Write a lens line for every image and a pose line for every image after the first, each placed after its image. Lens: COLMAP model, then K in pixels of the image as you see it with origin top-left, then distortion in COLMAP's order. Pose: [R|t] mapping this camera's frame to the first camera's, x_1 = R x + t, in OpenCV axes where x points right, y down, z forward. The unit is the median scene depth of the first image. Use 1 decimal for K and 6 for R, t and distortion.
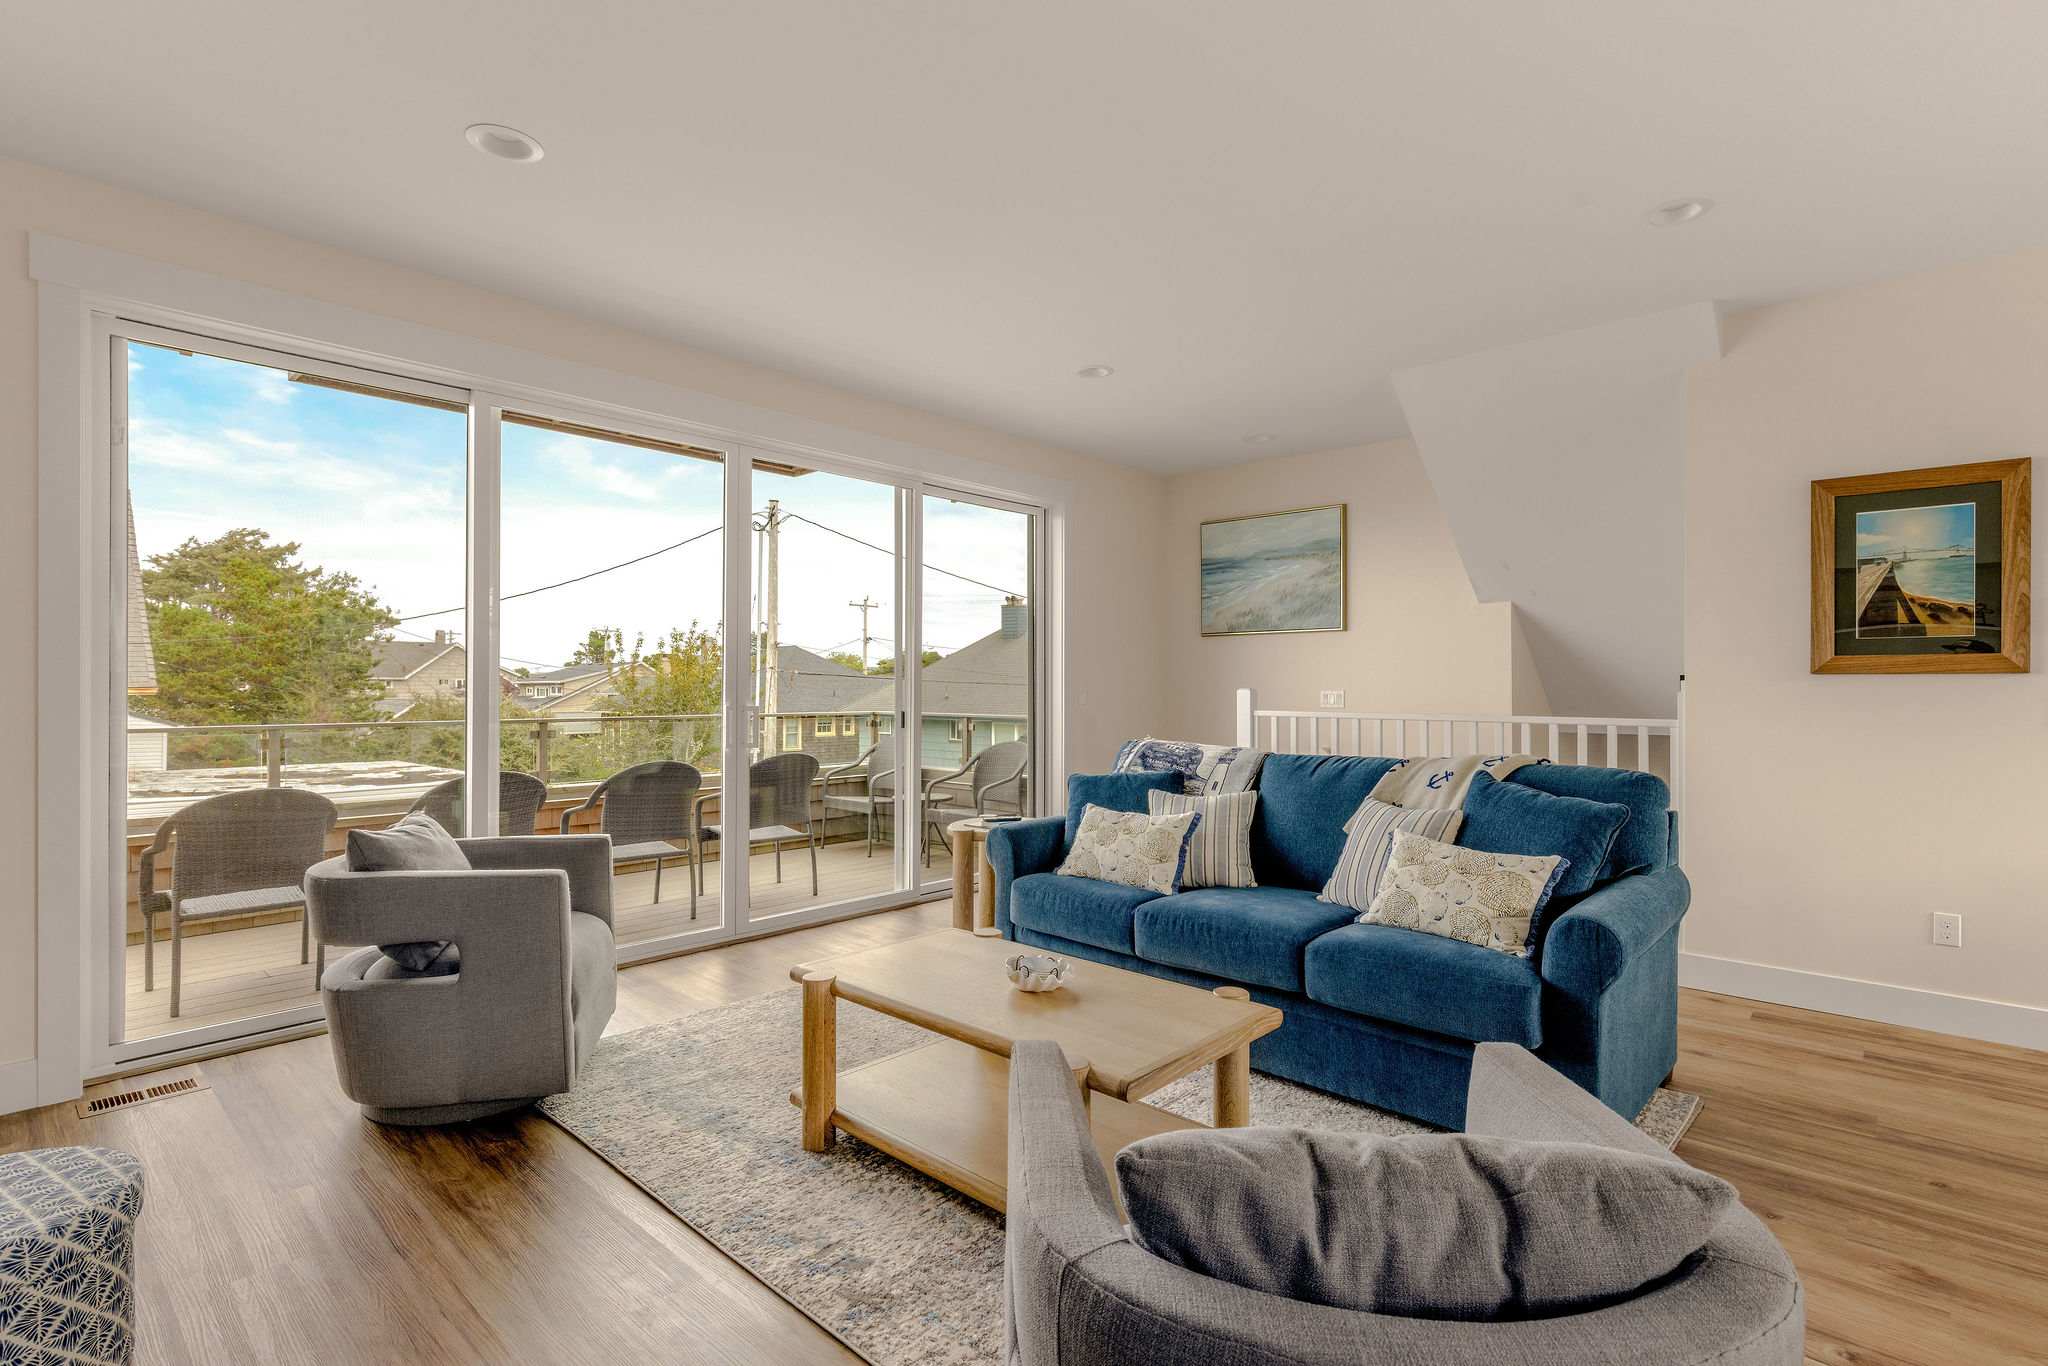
lens RADIAL K [[972.2, 0, 1022.5], [0, 972.2, 683.9], [0, 0, 1]] dist [-0.001717, -0.000365]
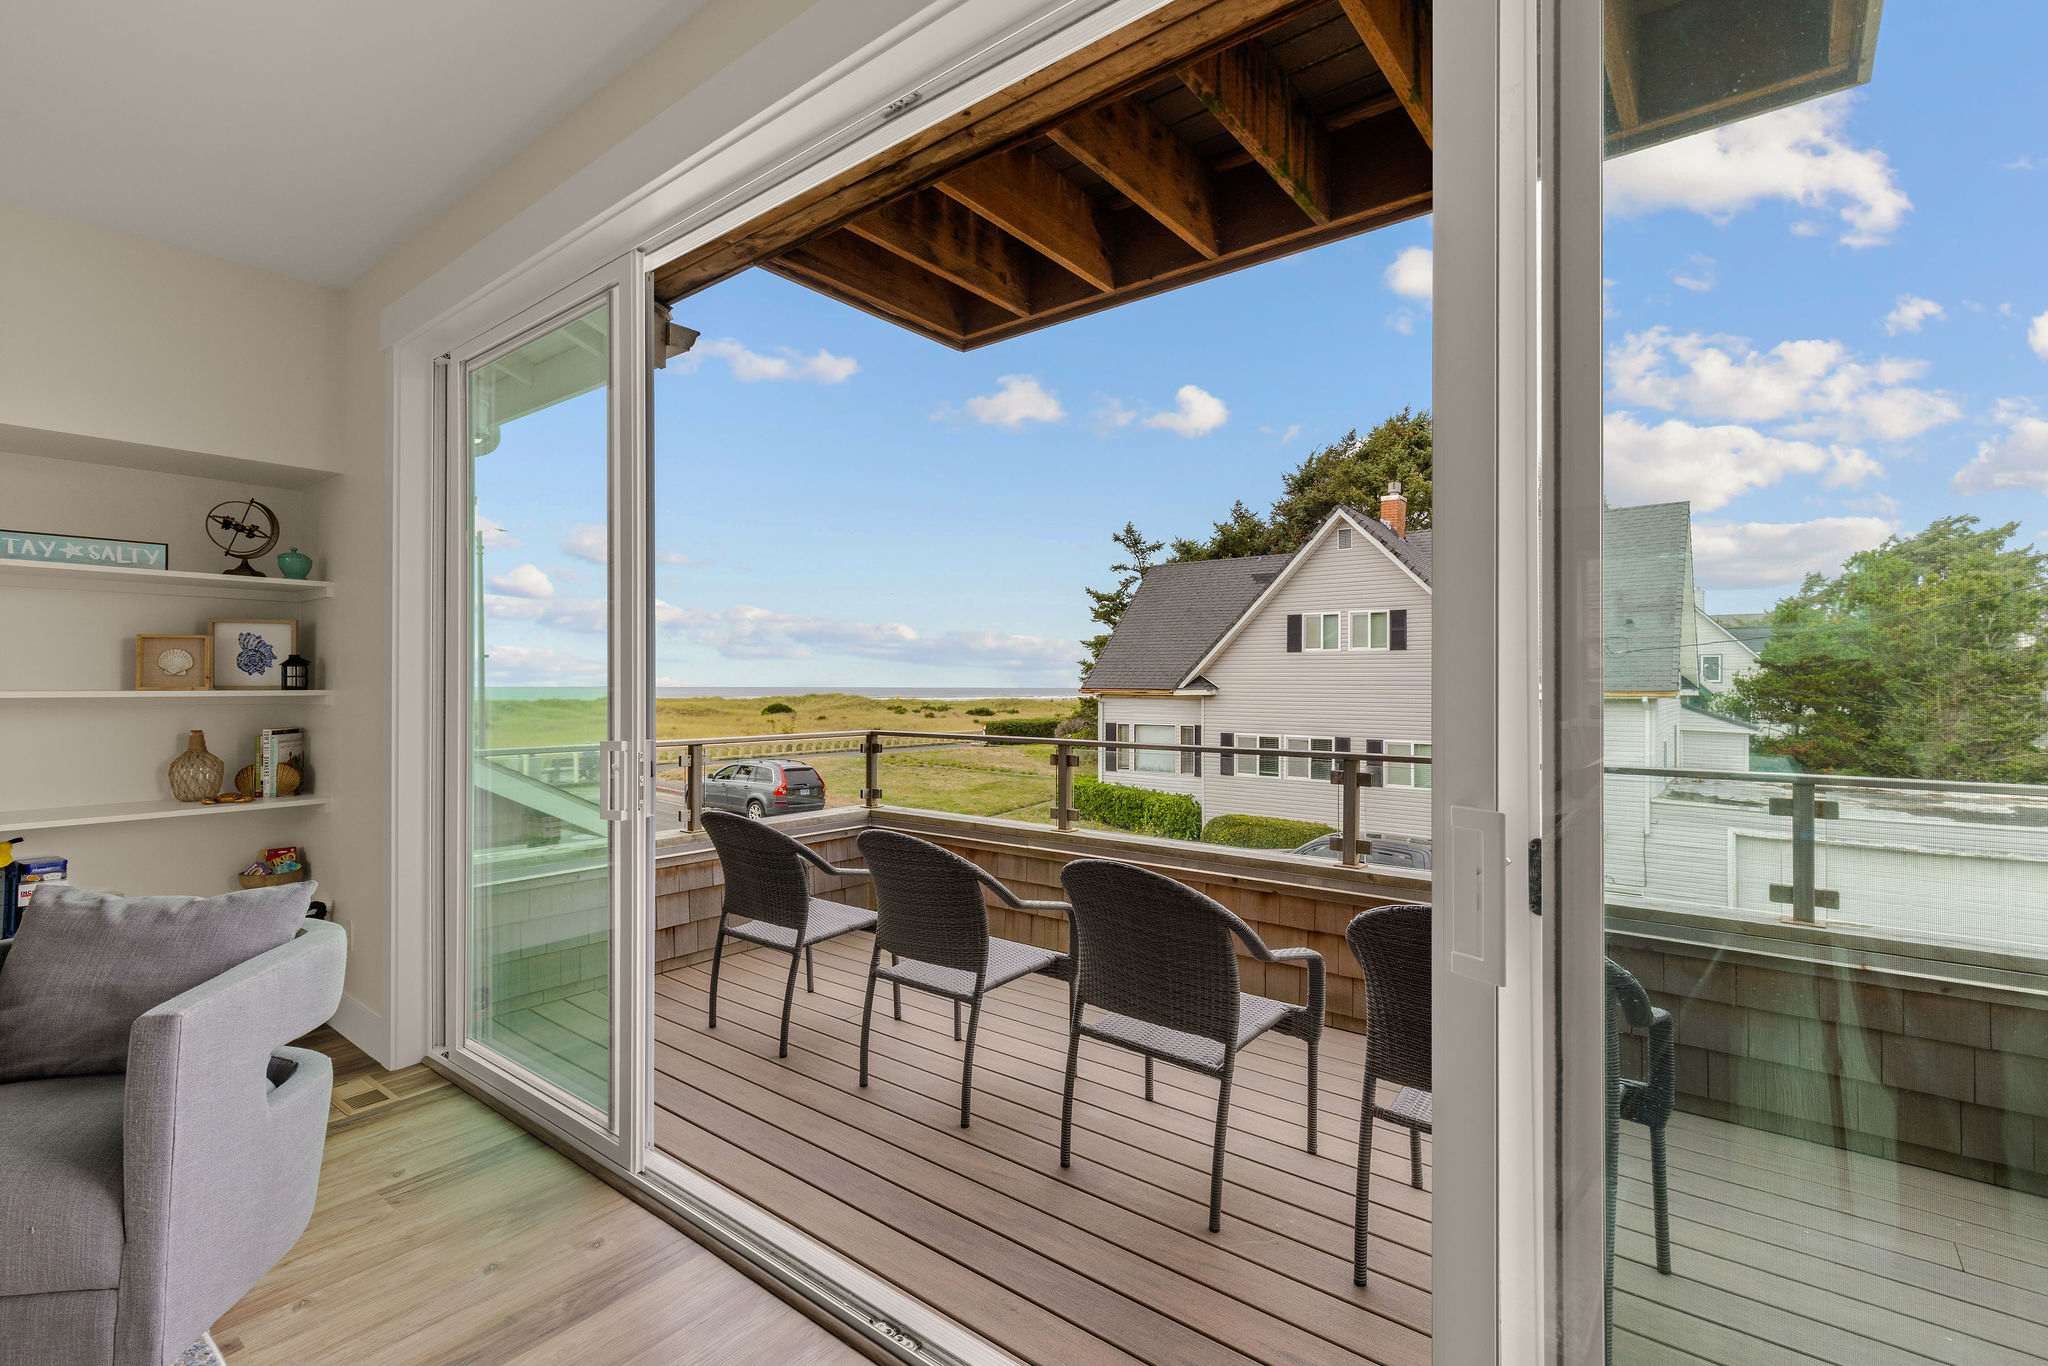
lens RADIAL K [[926.7, 0, 1028.6], [0, 926.7, 678.8], [0, 0, 1]] dist [0.009307, 0.000557]
pose [[0.074776, -0.004548, -0.997190, 0.130074], [-0.003453, 0.999982, -0.004820, -0.013126], [0.997194, 0.003804, 0.074759, 1.397205]]
